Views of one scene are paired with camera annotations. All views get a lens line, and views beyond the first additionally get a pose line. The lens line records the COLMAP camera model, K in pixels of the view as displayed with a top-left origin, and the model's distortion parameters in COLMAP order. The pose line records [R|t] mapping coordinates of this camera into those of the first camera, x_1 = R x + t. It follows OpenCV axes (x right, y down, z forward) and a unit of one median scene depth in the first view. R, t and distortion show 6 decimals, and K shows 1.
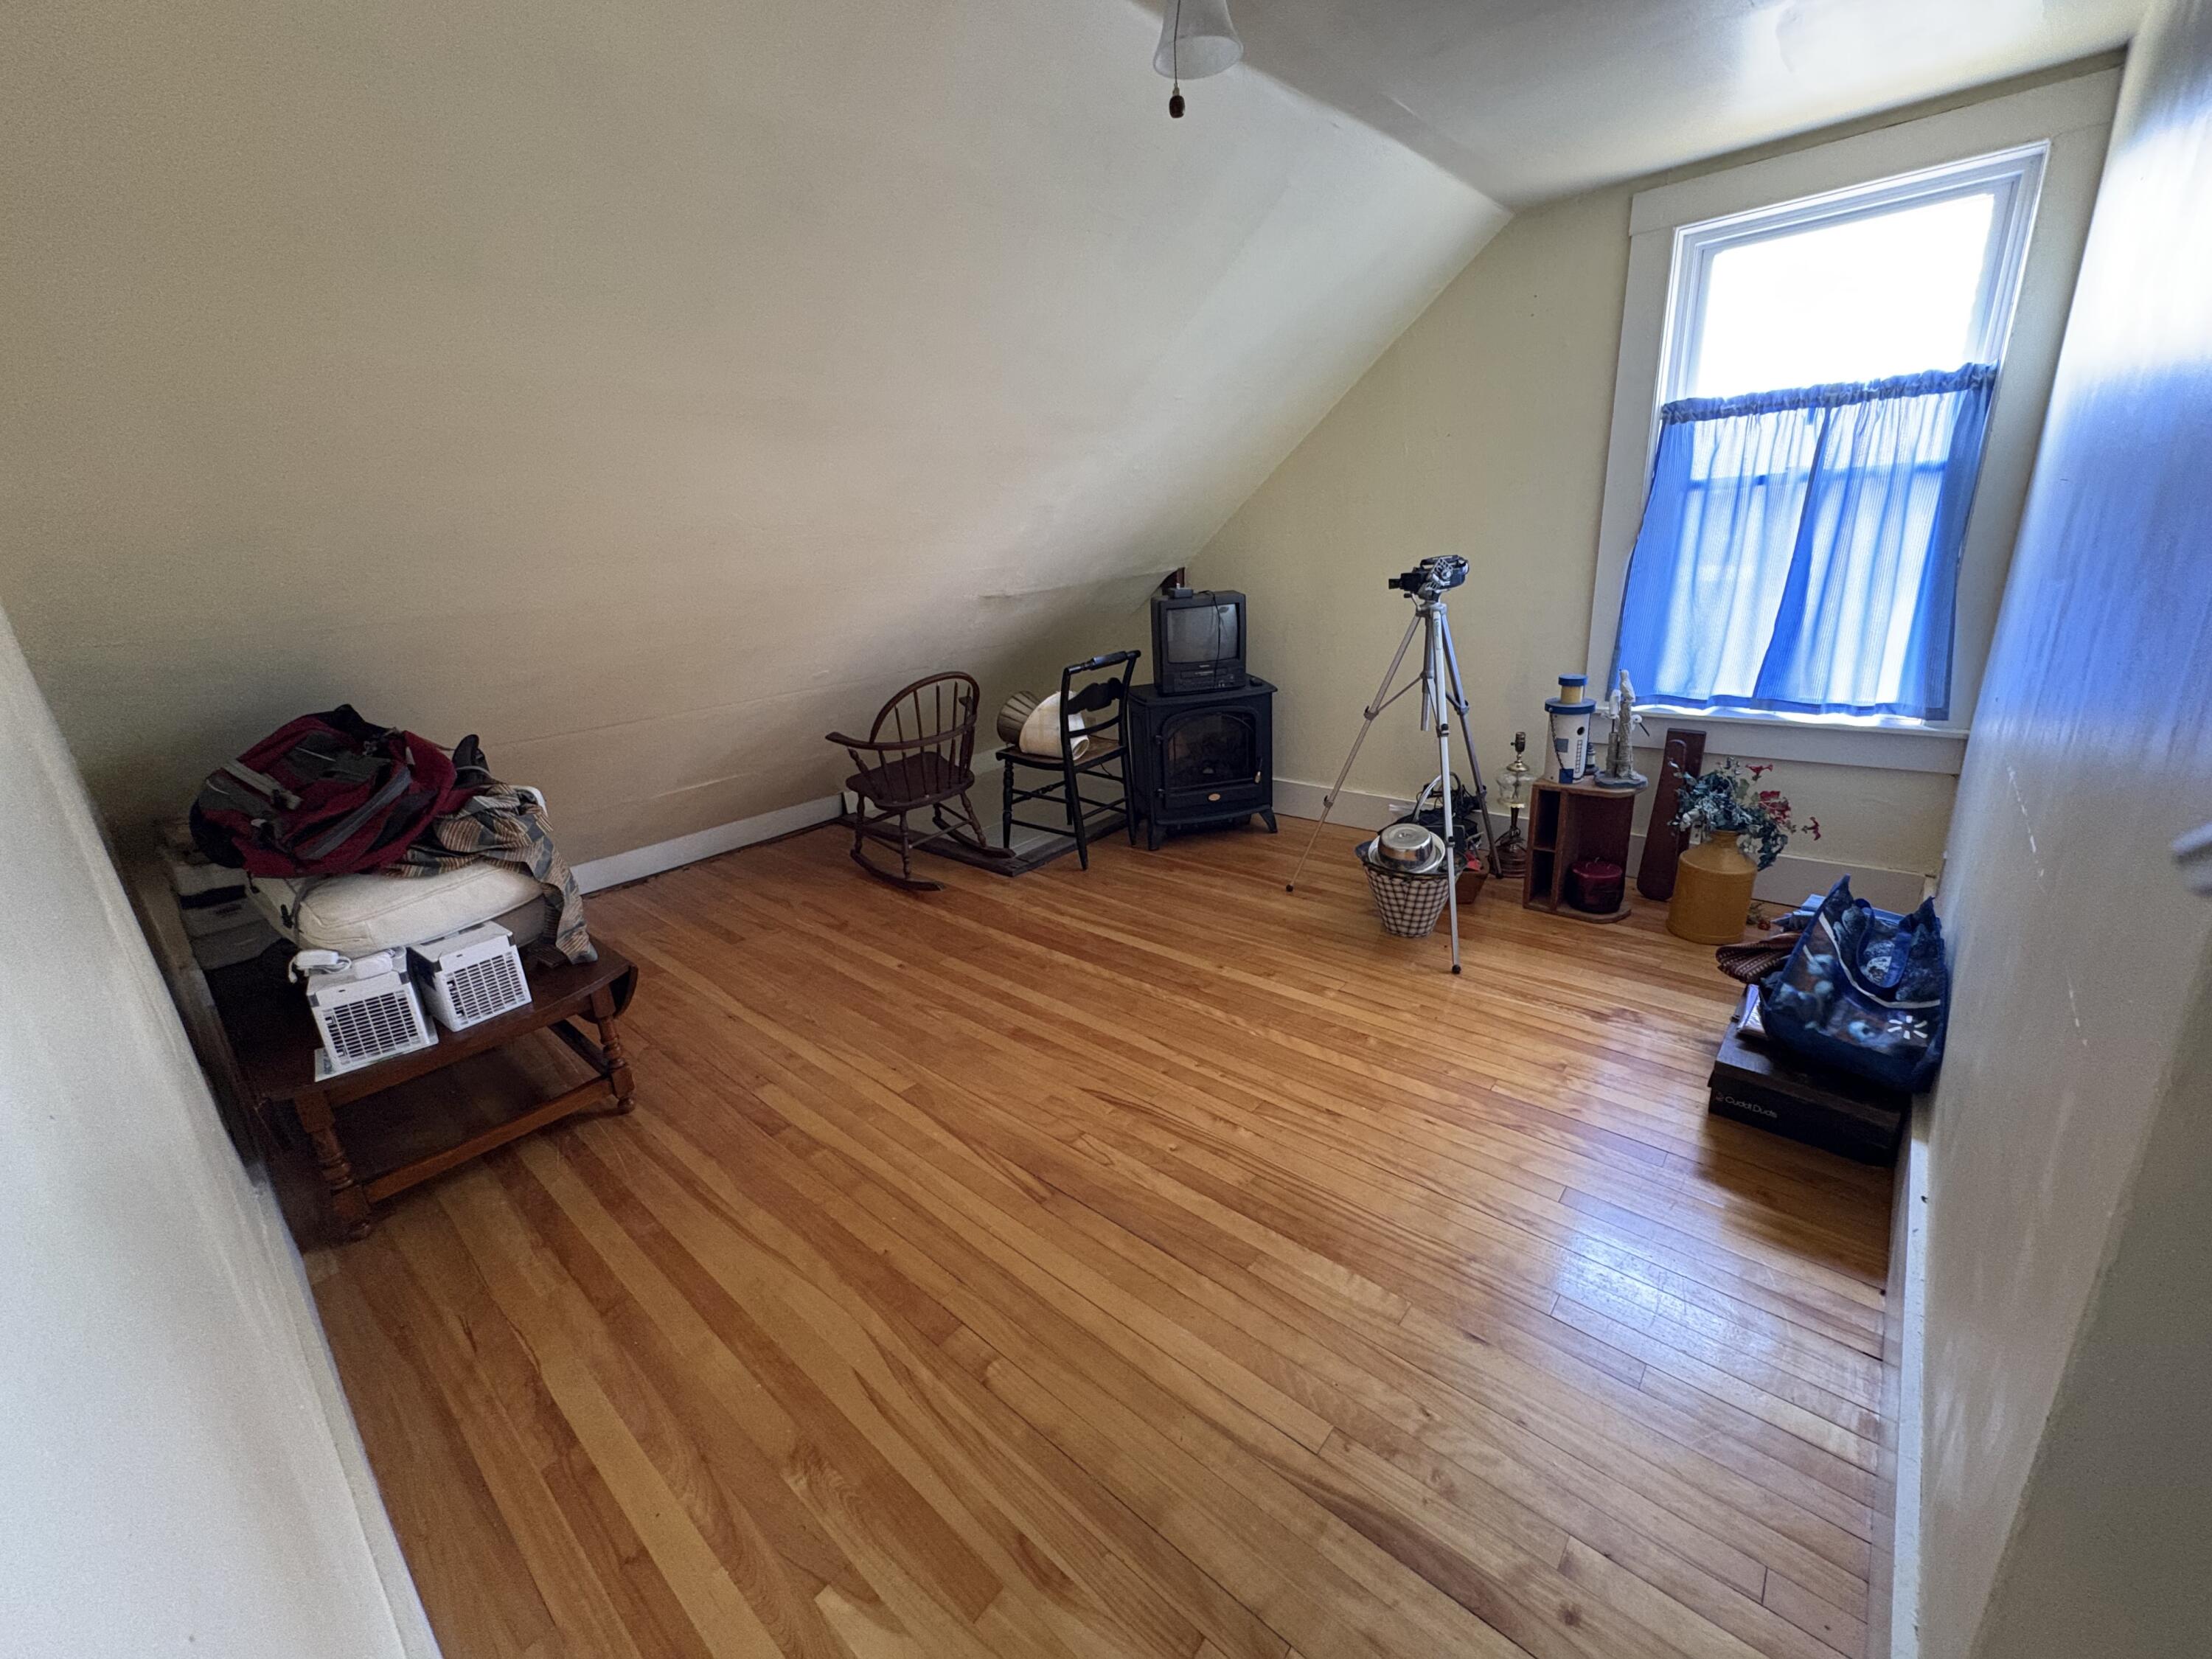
lens RADIAL K [[883.9, 0, 1108.4], [0, 883.9, 826.2], [0, 0, 1]] dist [0.000201, 0.000008]
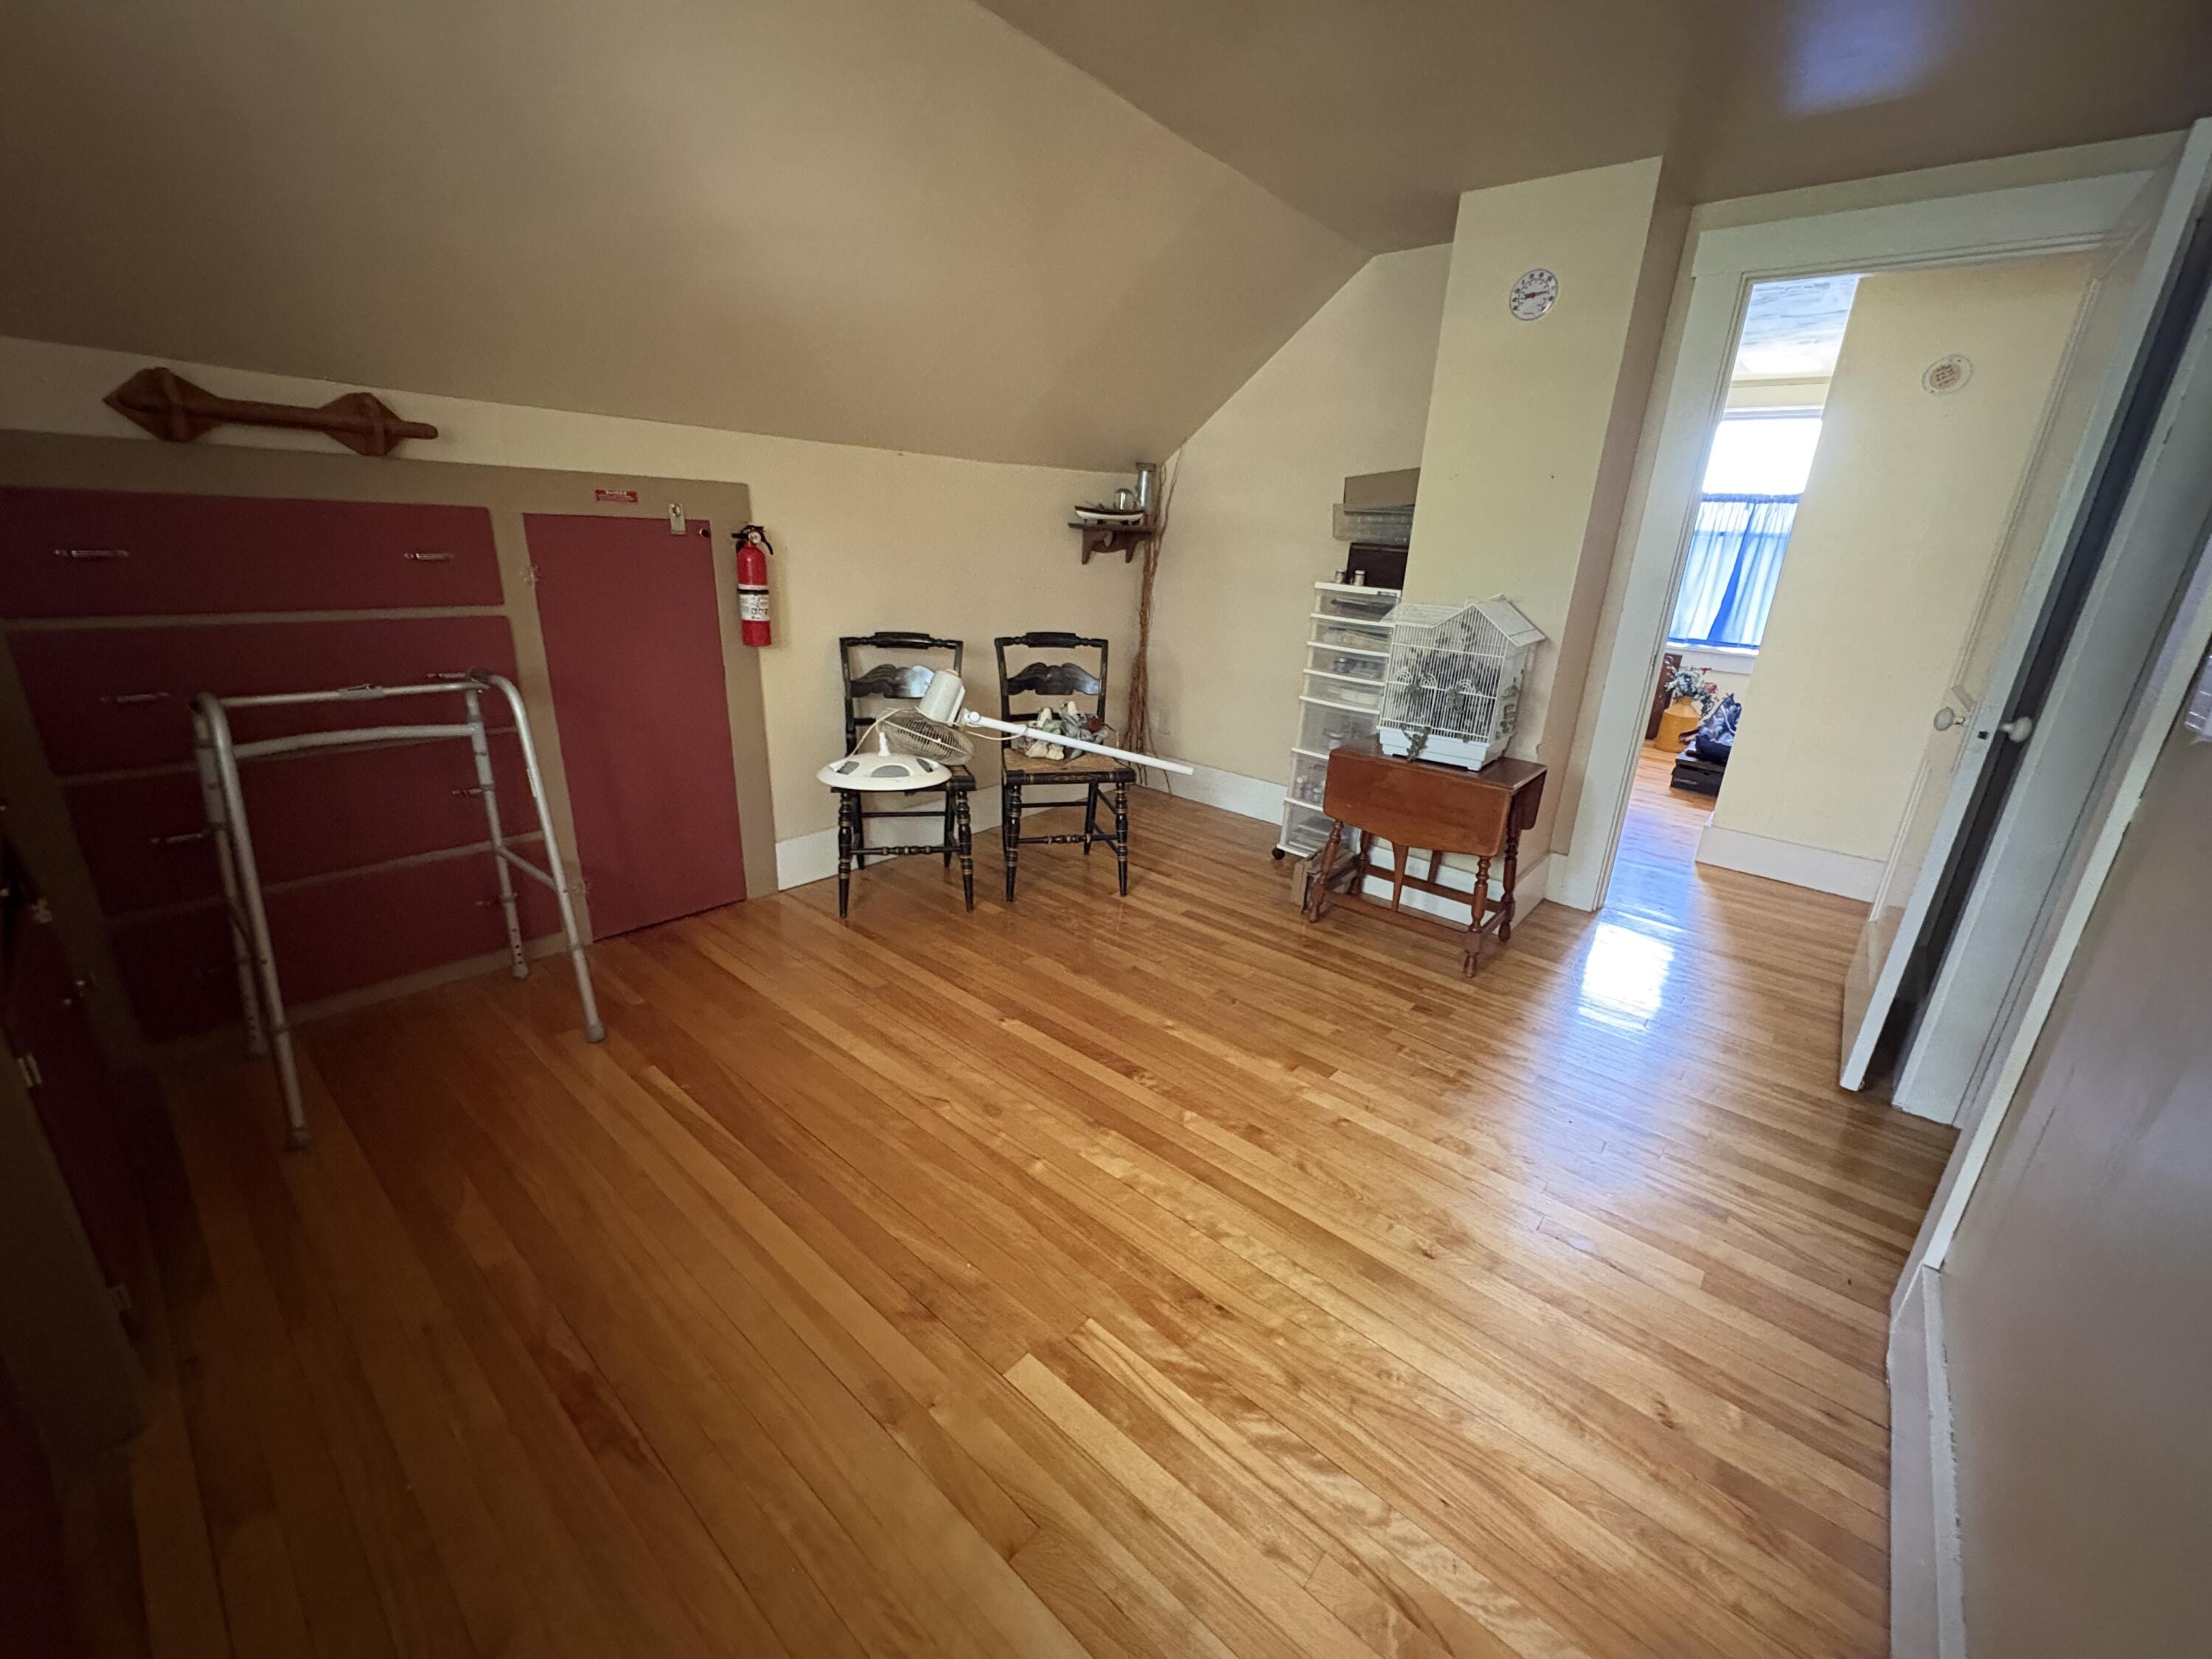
lens RADIAL K [[883.9, 0, 1106.9], [0, 883.9, 824.9], [0, 0, 1]] dist [0.000201, 0.000008]
pose [[0.995080, 0.088297, 0.044935, -0.786933], [-0.089966, 0.995273, 0.036586, 0.371840], [-0.041492, -0.040449, 0.998320, -1.115289]]
